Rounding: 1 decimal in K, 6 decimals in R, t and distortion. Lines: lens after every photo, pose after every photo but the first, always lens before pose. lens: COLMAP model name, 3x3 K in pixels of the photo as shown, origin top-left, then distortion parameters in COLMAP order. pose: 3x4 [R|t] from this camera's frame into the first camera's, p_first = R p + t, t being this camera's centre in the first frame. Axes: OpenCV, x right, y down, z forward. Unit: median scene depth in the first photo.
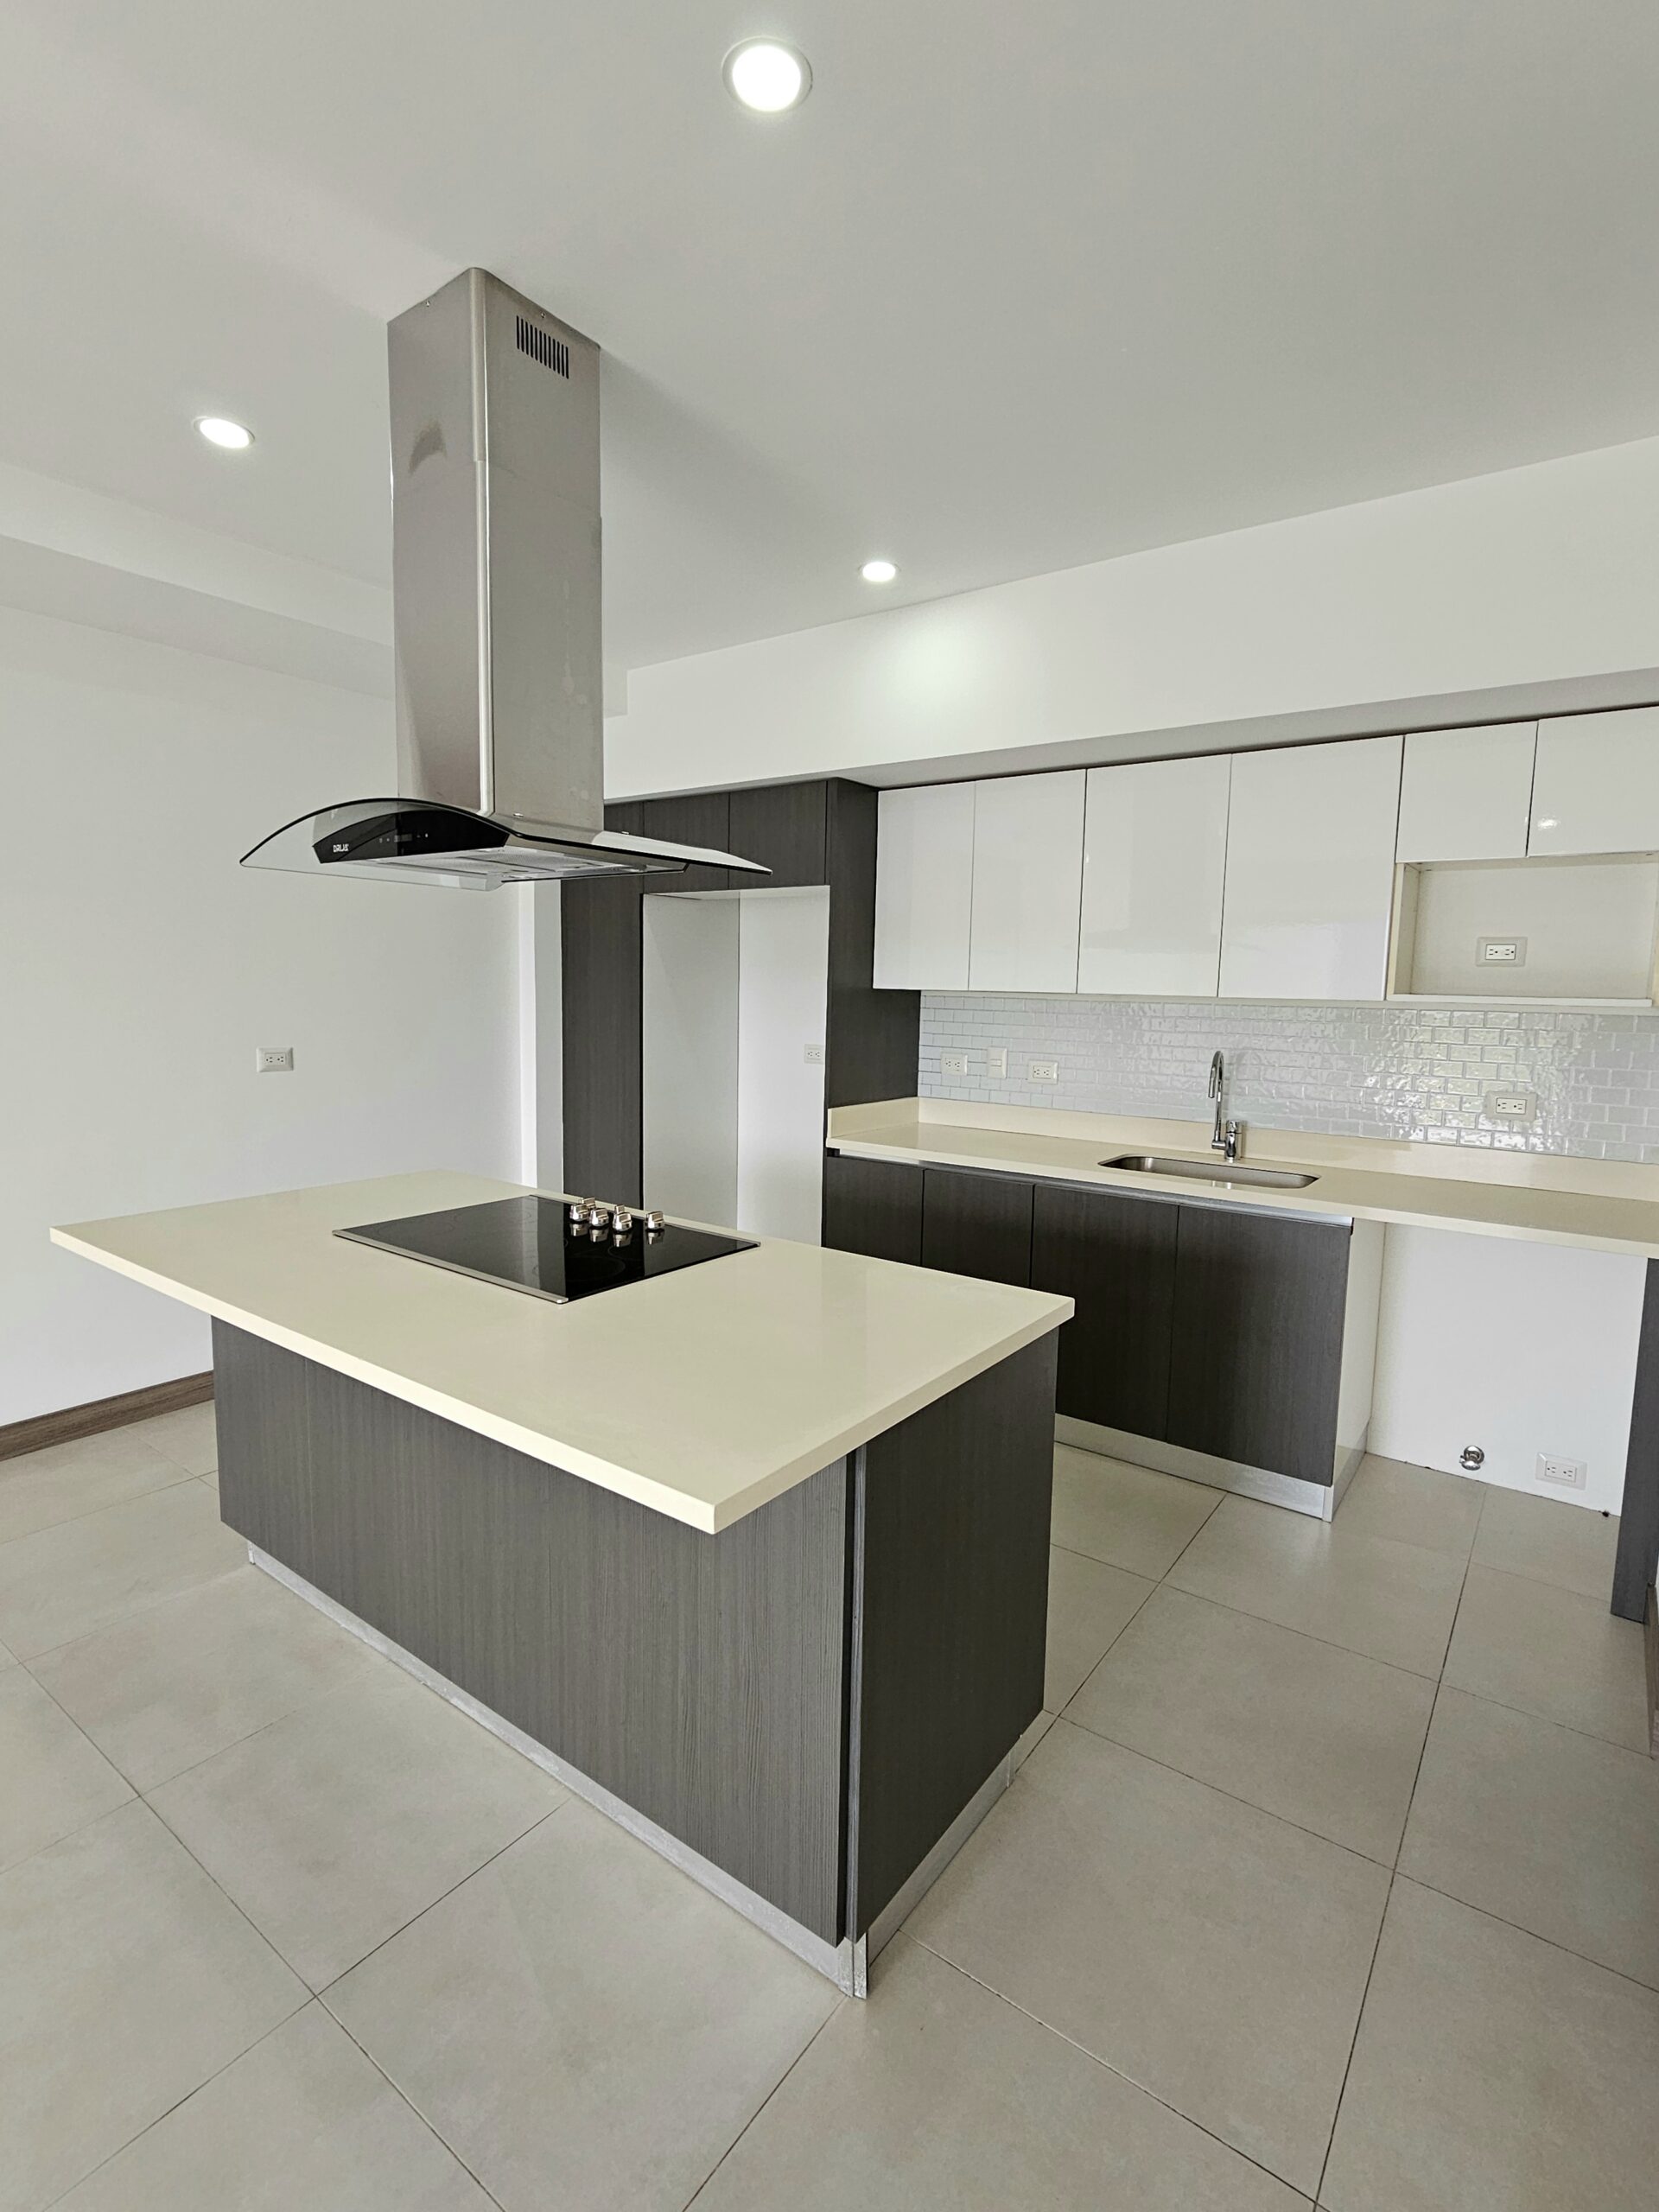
lens RADIAL K [[1049.5, 0, 830.0], [0, 1049.5, 1100.6], [0, 0, 1]] dist [0.001446, 0.000638]
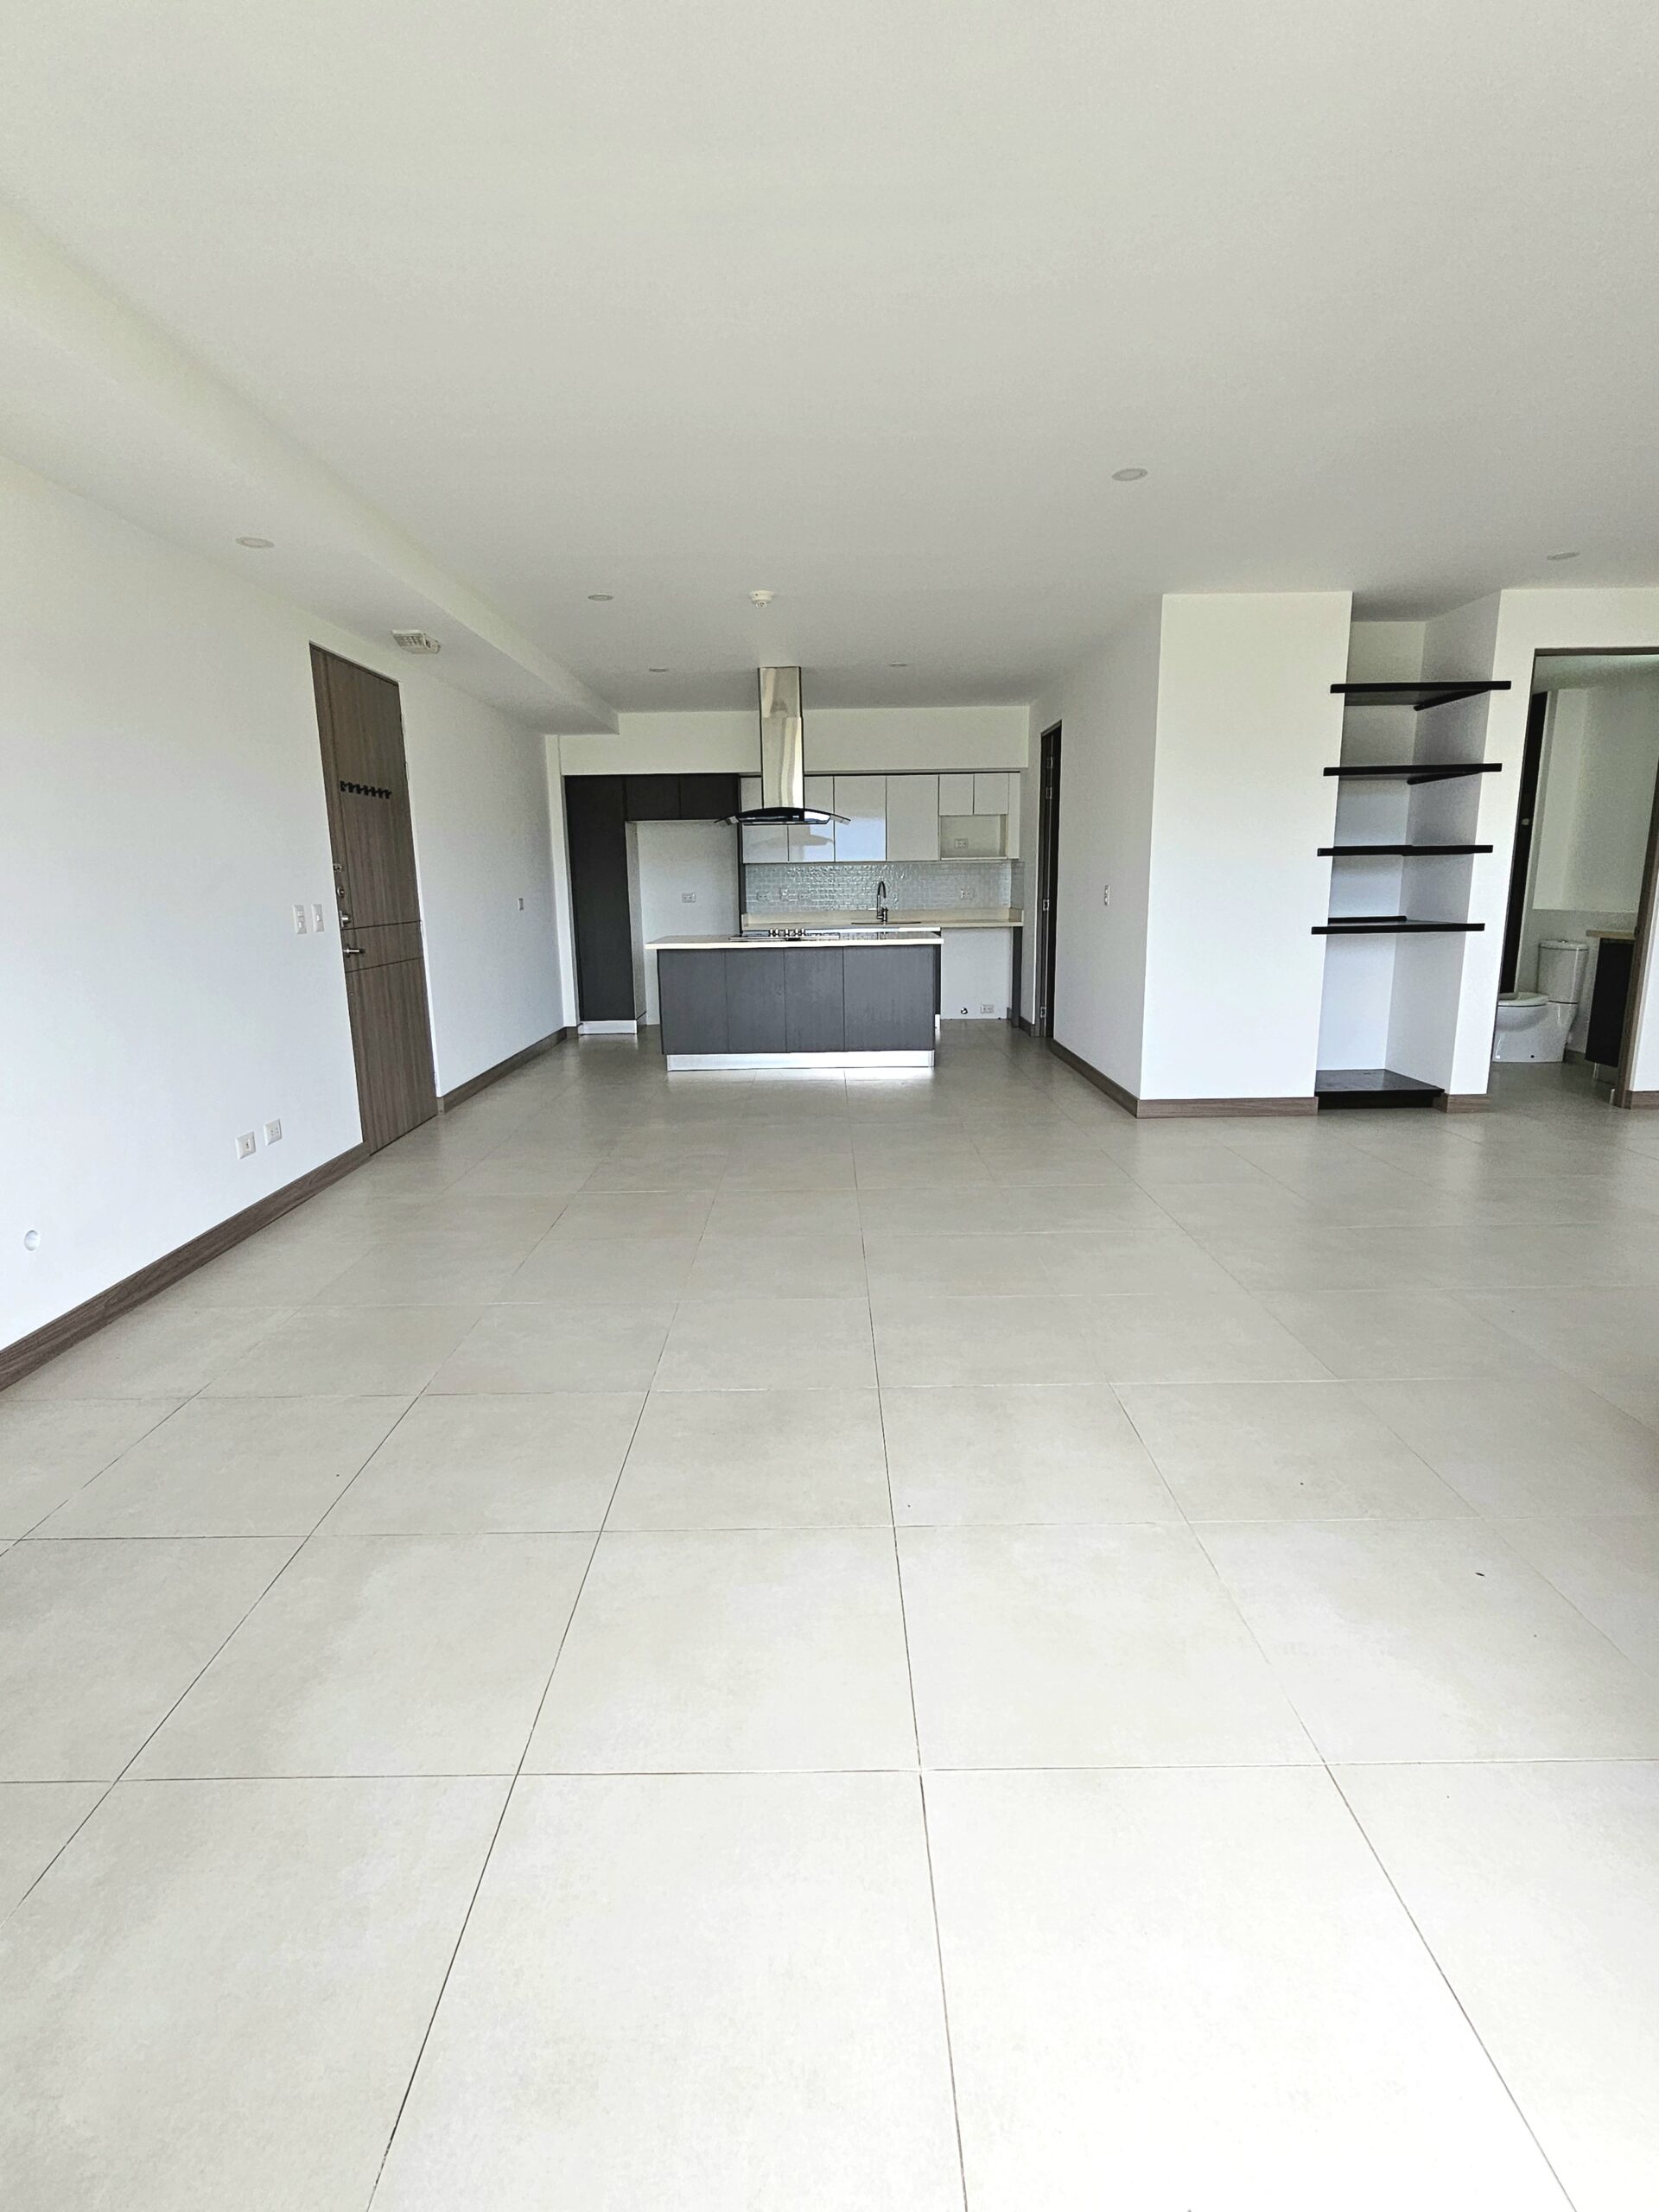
lens RADIAL K [[1049.5, 0, 829.2], [0, 1049.5, 1103.7], [0, 0, 1]] dist [0.001446, 0.000638]
pose [[0.806723, -0.149053, 0.571822, -1.280728], [0.092715, 0.987607, 0.126631, 0.153851], [-0.583611, -0.049140, 0.810545, -1.085378]]
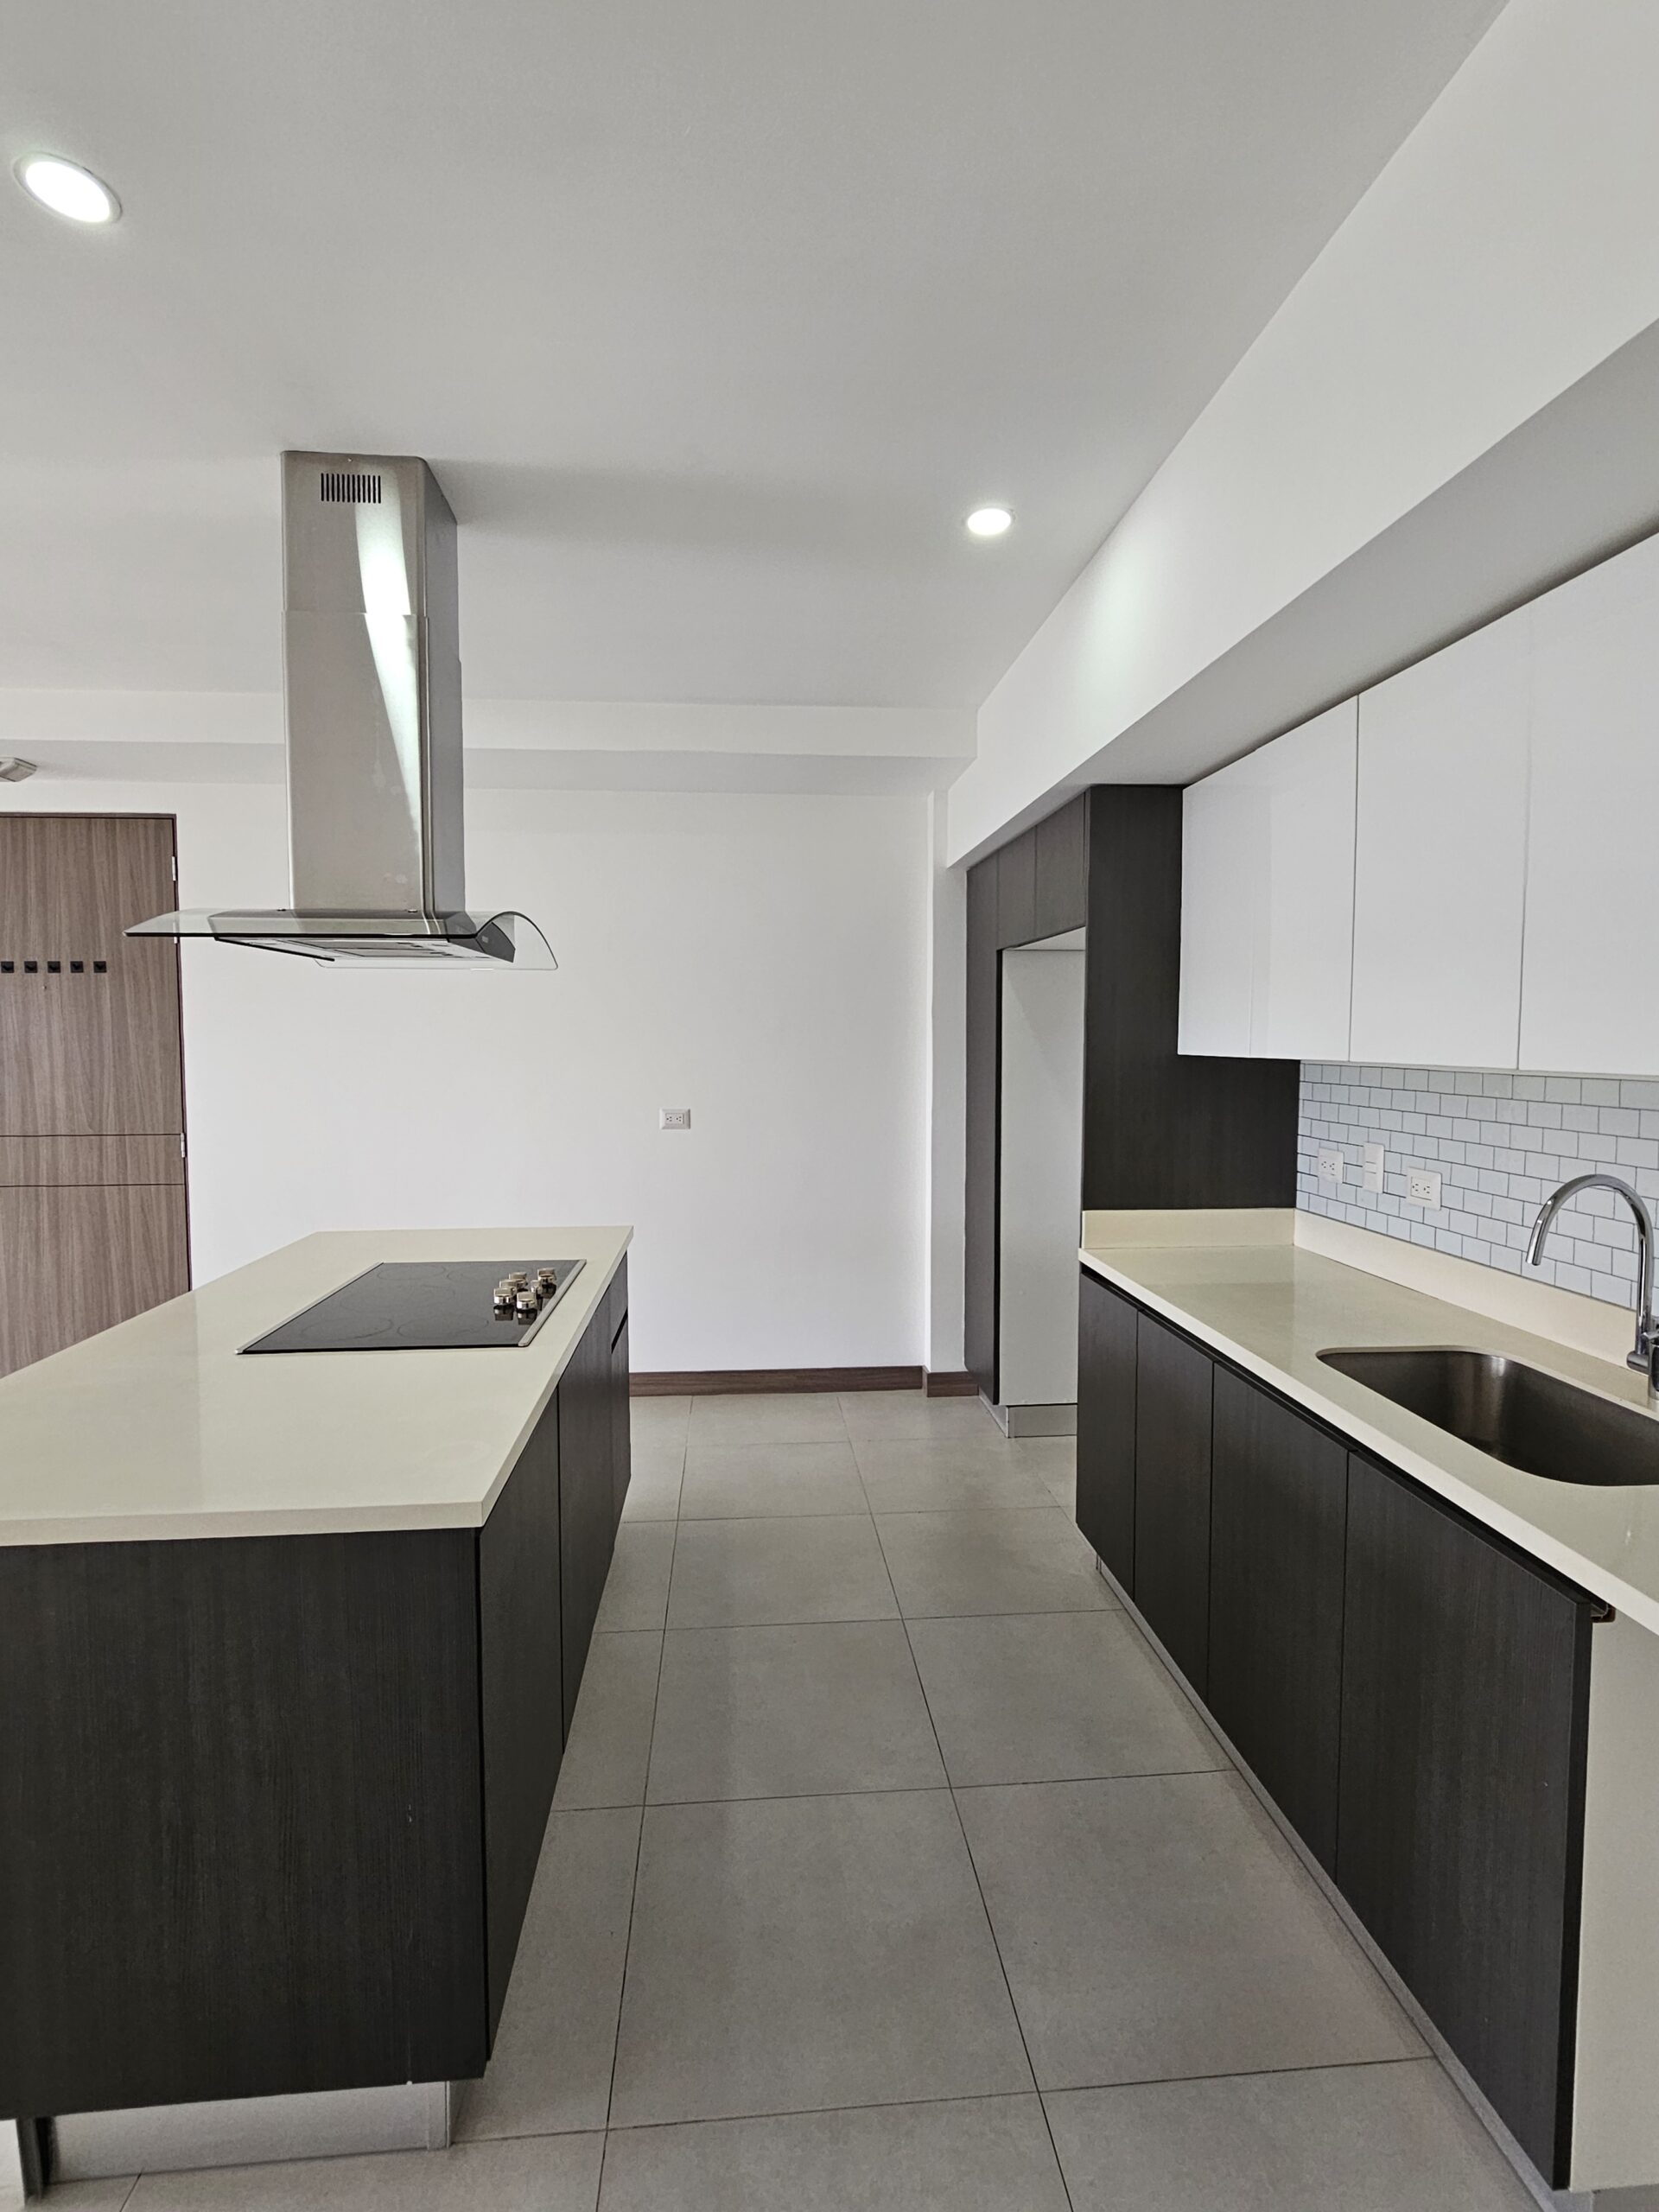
lens RADIAL K [[1049.5, 0, 827.6], [0, 1049.5, 1103.8], [0, 0, 1]] dist [0.001446, 0.000638]
pose [[0.658129, 0.029098, -0.752343, 0.434101], [-0.071348, 0.997166, -0.023846, -0.037182], [0.749517, 0.069372, 0.658340, 0.332356]]
